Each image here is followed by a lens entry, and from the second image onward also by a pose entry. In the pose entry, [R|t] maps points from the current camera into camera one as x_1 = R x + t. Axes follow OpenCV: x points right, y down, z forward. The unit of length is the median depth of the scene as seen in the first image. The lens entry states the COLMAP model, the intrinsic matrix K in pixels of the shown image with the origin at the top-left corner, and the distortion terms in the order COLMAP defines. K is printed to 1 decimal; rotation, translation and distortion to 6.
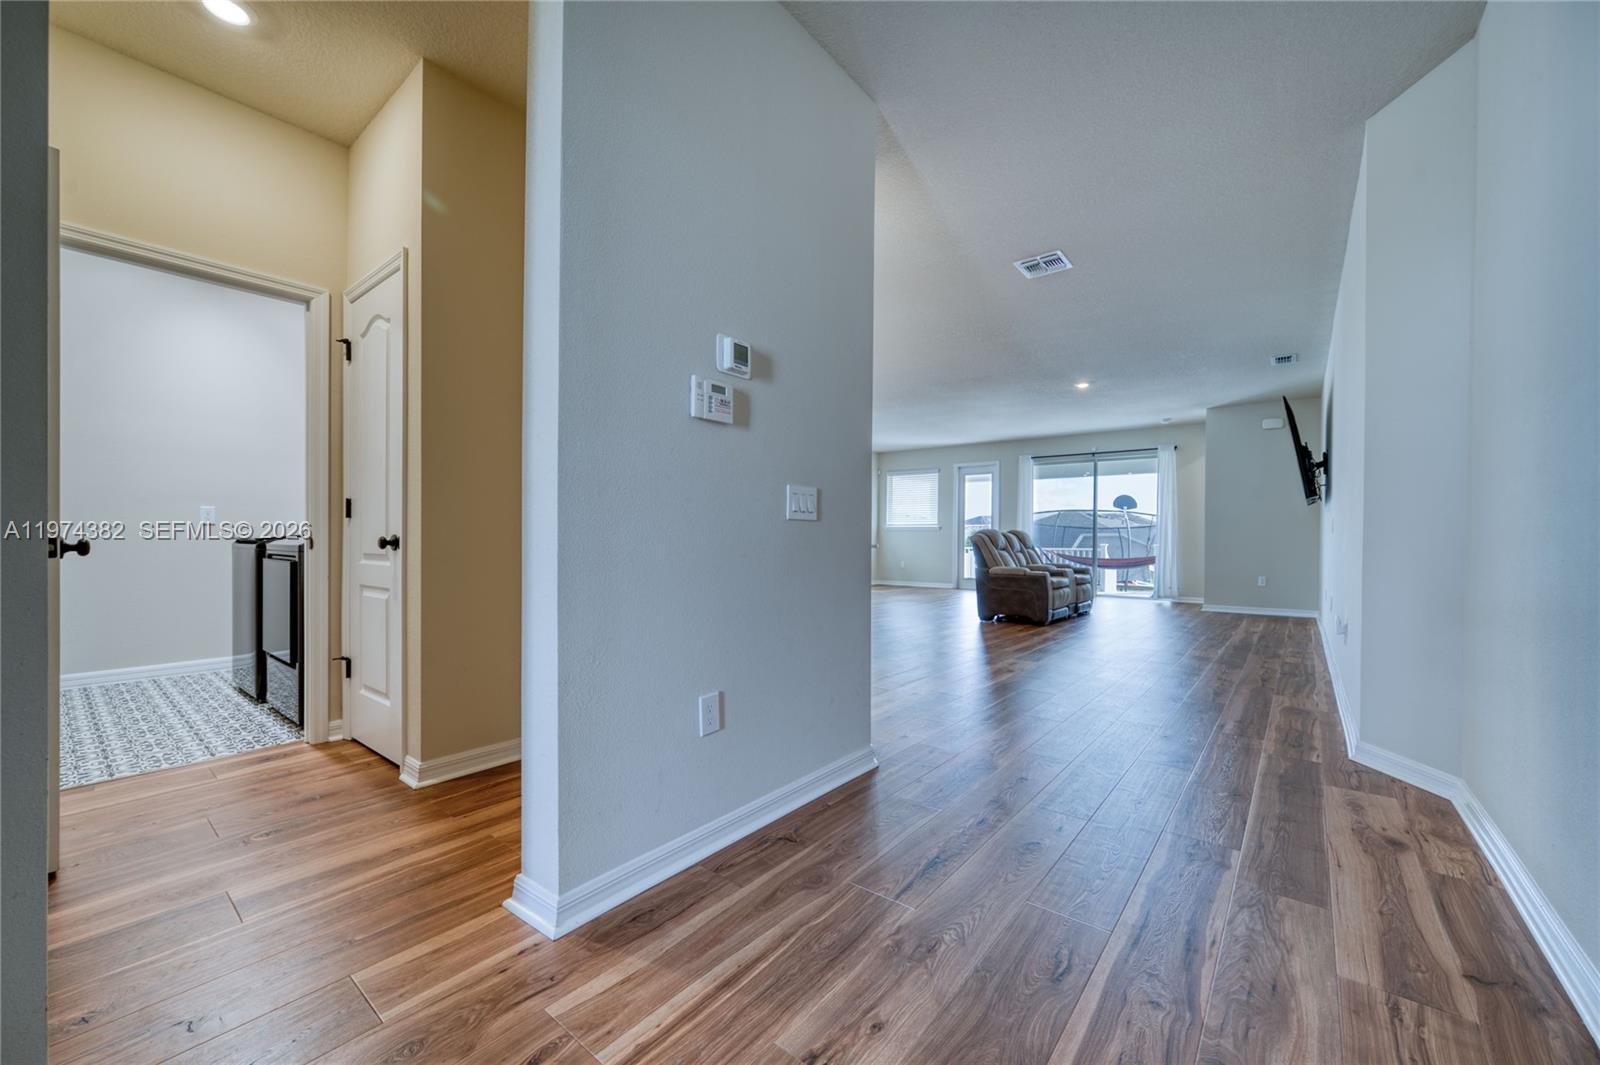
lens RADIAL K [[621.0, 0, 804.3], [0, 621.0, 547.1], [0, 0, 1]] dist [-0.007164, 0.002246]
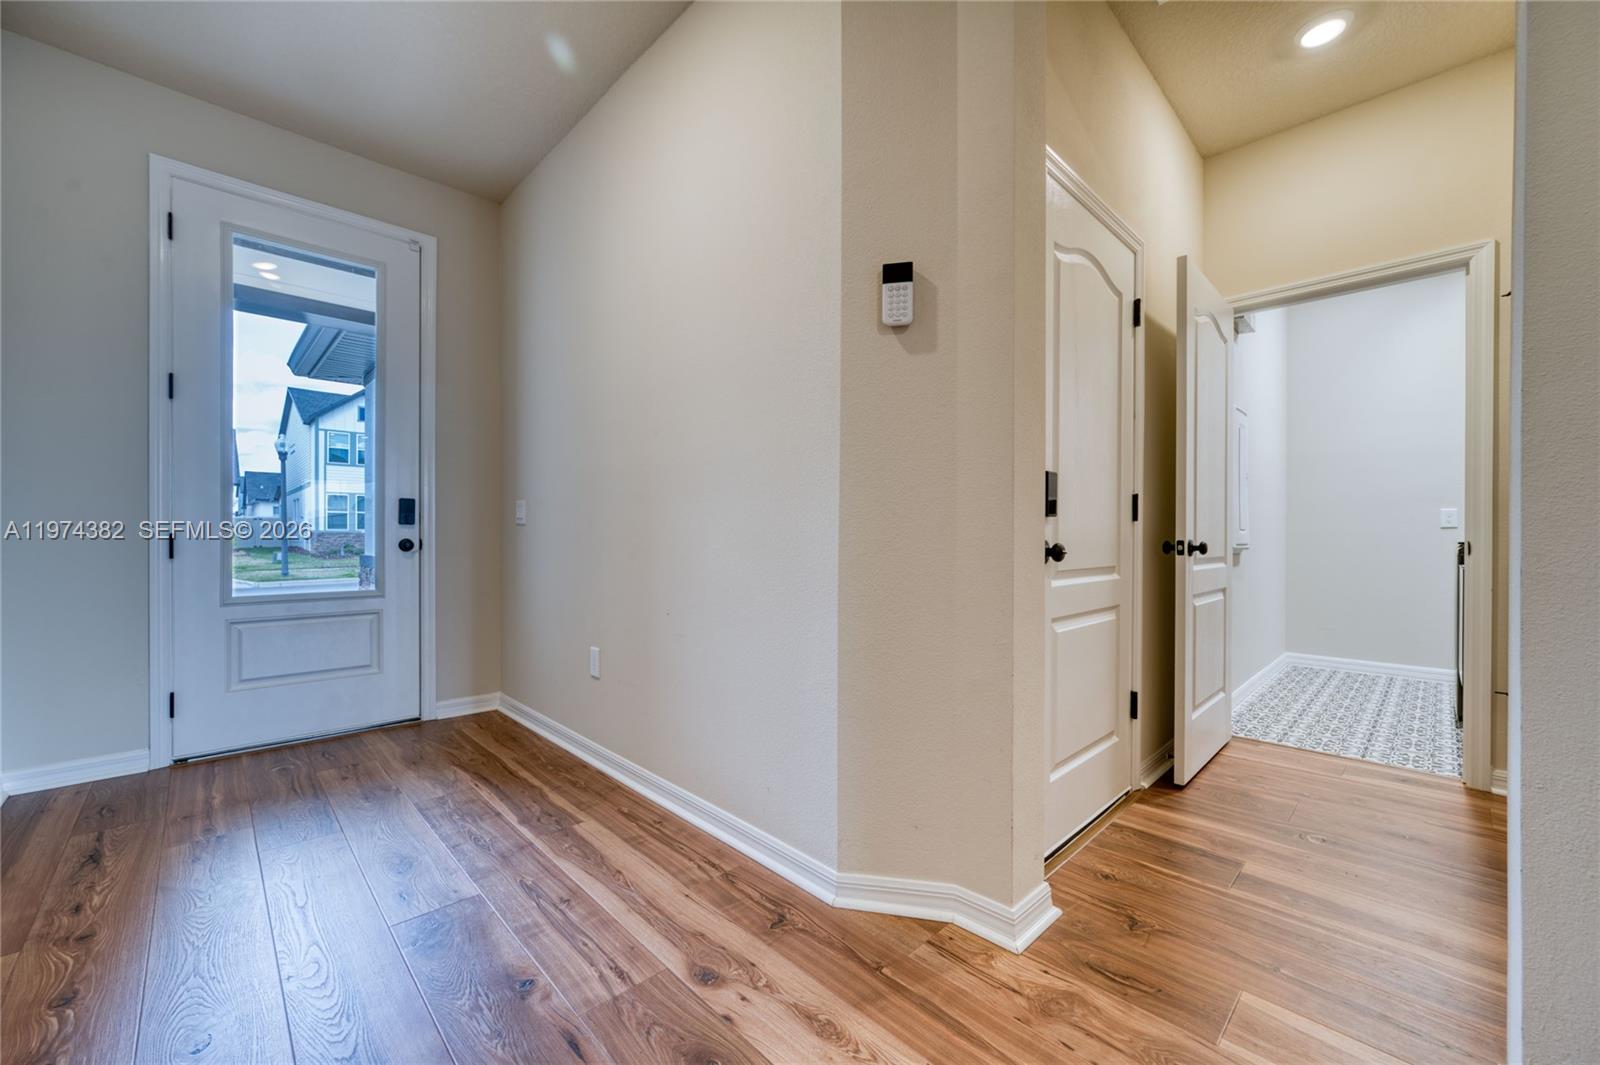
lens RADIAL K [[621.0, 0, 802.9], [0, 621.0, 539.2], [0, 0, 1]] dist [-0.007164, 0.002246]
pose [[-0.124689, -0.003083, -0.992191, 0.162979], [-0.017255, 0.999851, -0.000939, -0.001557], [0.992046, 0.017004, -0.124724, 0.217782]]
